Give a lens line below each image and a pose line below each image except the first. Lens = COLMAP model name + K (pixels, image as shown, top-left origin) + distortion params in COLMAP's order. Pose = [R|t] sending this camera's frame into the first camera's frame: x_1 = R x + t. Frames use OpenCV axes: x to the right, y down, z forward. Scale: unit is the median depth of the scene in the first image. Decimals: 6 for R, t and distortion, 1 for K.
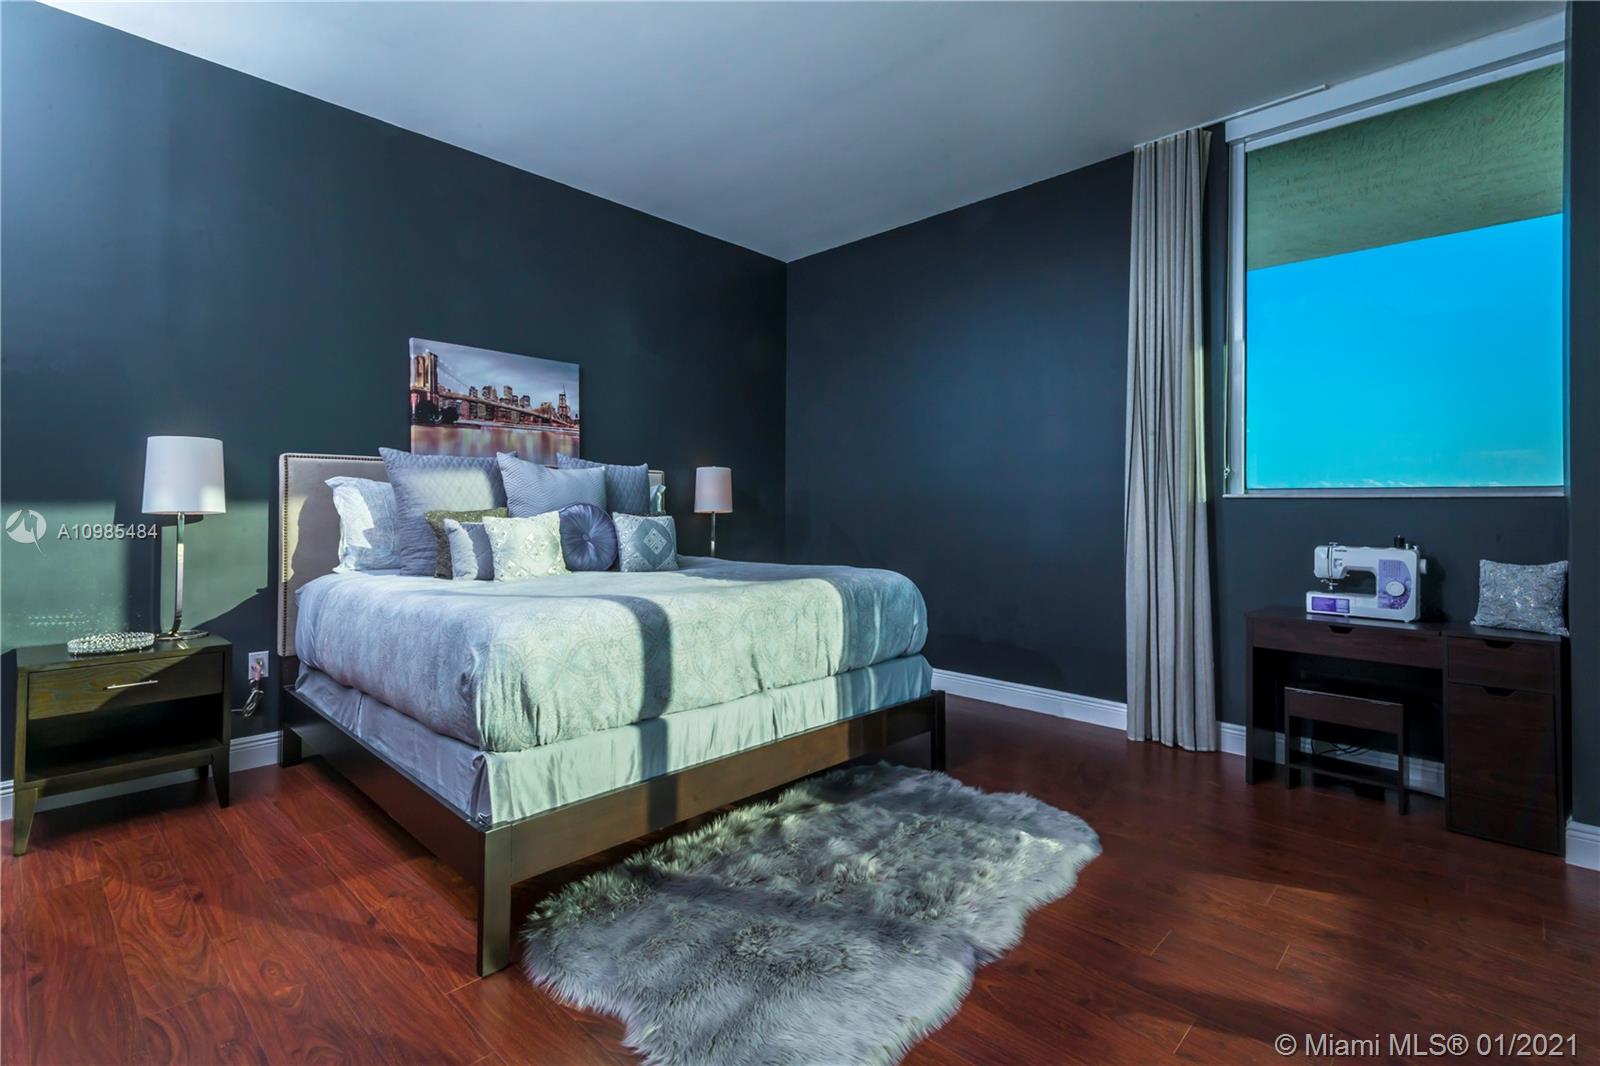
lens RADIAL K [[739.1, 0, 800.8], [0, 739.1, 519.6], [0, 0, 1]] dist [0.016873, -0.002604]
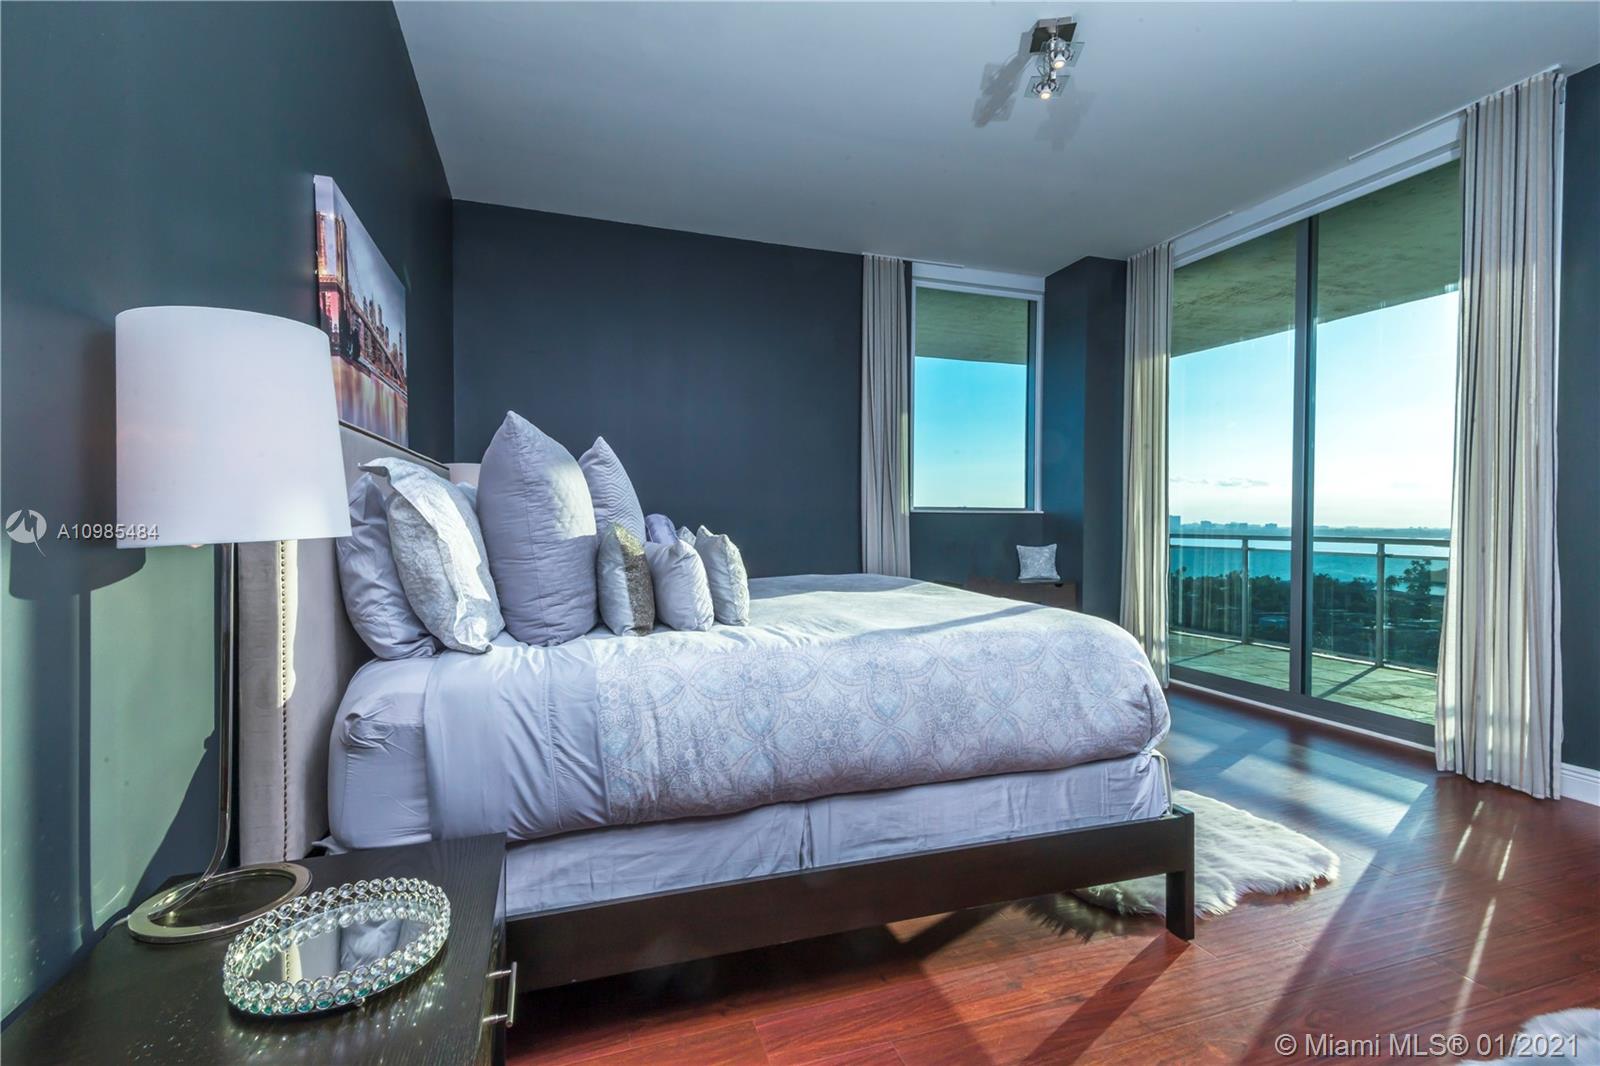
lens RADIAL K [[739.1, 0, 796.0], [0, 739.1, 528.1], [0, 0, 1]] dist [0.016873, -0.002604]
pose [[0.466361, -0.014281, 0.884479, -0.955024], [0.015898, 0.999843, 0.007761, -0.012939], [-0.884452, 0.010442, 0.466515, 0.565470]]
